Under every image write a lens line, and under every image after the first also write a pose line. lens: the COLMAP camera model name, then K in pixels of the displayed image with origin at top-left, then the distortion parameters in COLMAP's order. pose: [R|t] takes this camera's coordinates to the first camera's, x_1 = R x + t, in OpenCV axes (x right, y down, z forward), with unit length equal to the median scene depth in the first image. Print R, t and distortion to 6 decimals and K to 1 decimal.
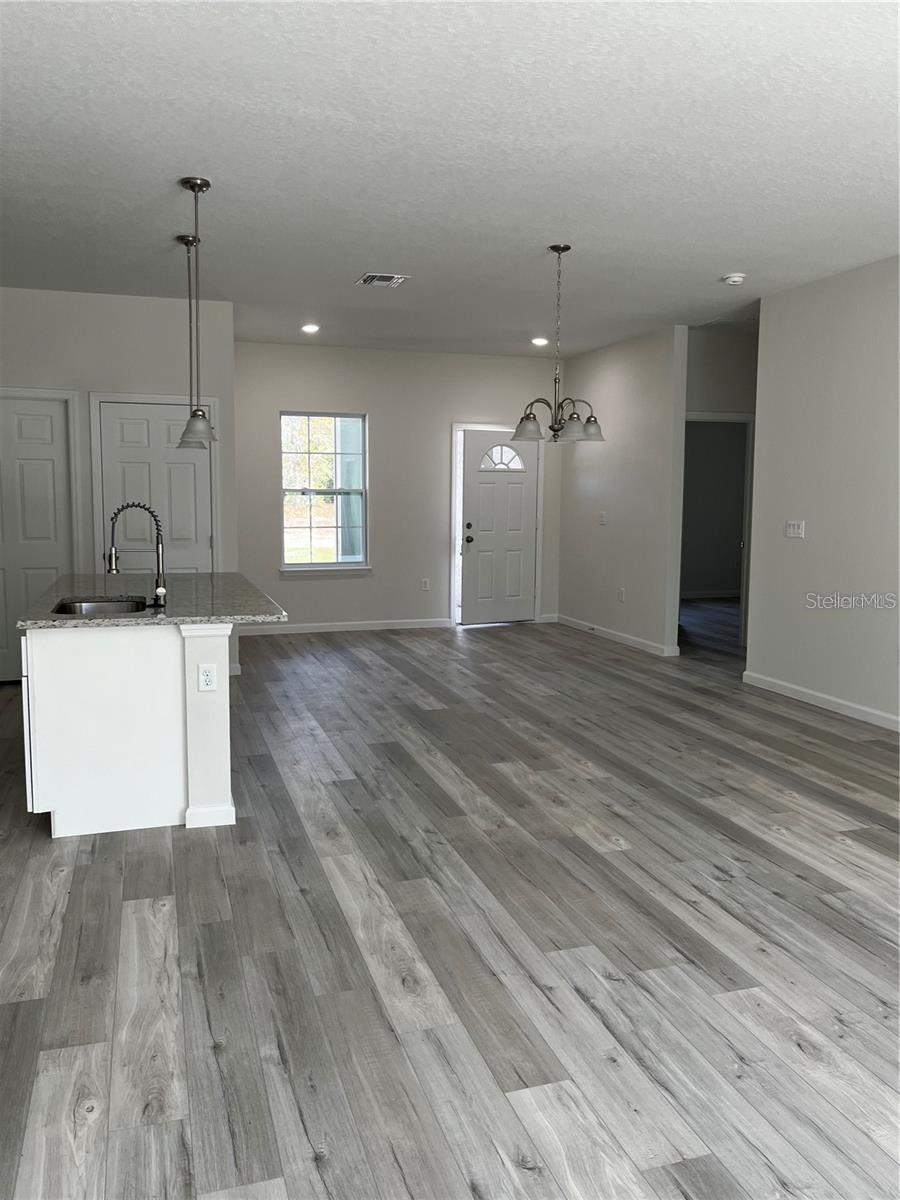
lens RADIAL K [[903.1, 0, 450.0], [0, 903.1, 600.0], [0, 0, 1]] dist [0.040793, -0.079047]
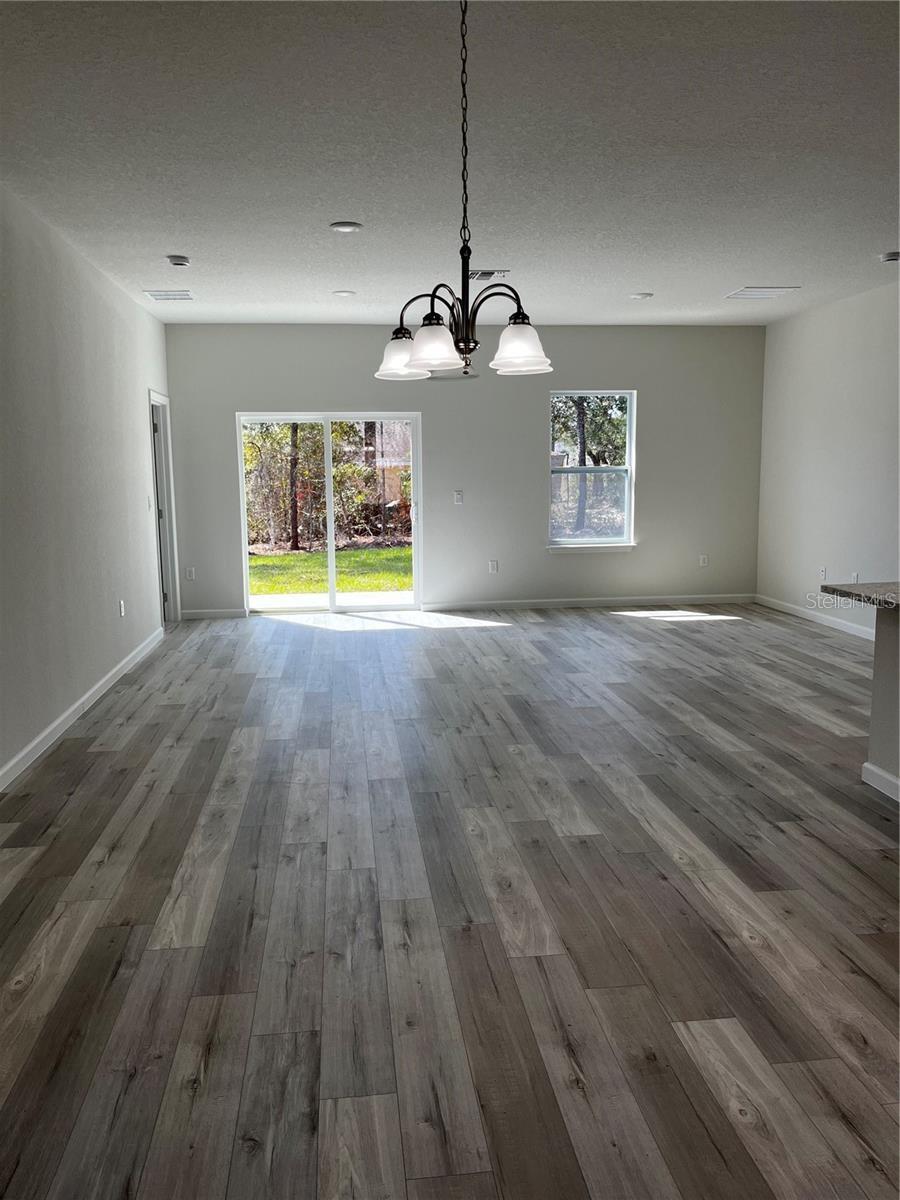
lens RADIAL K [[897.7, 0, 450.0], [0, 897.7, 600.0], [0, 0, 1]] dist [0.051038, -0.064919]
pose [[-0.979840, -0.021188, 0.198655, 0.028329], [0.032301, 0.964475, 0.262190, -0.240305], [-0.197153, 0.263321, -0.944348, 1.969171]]
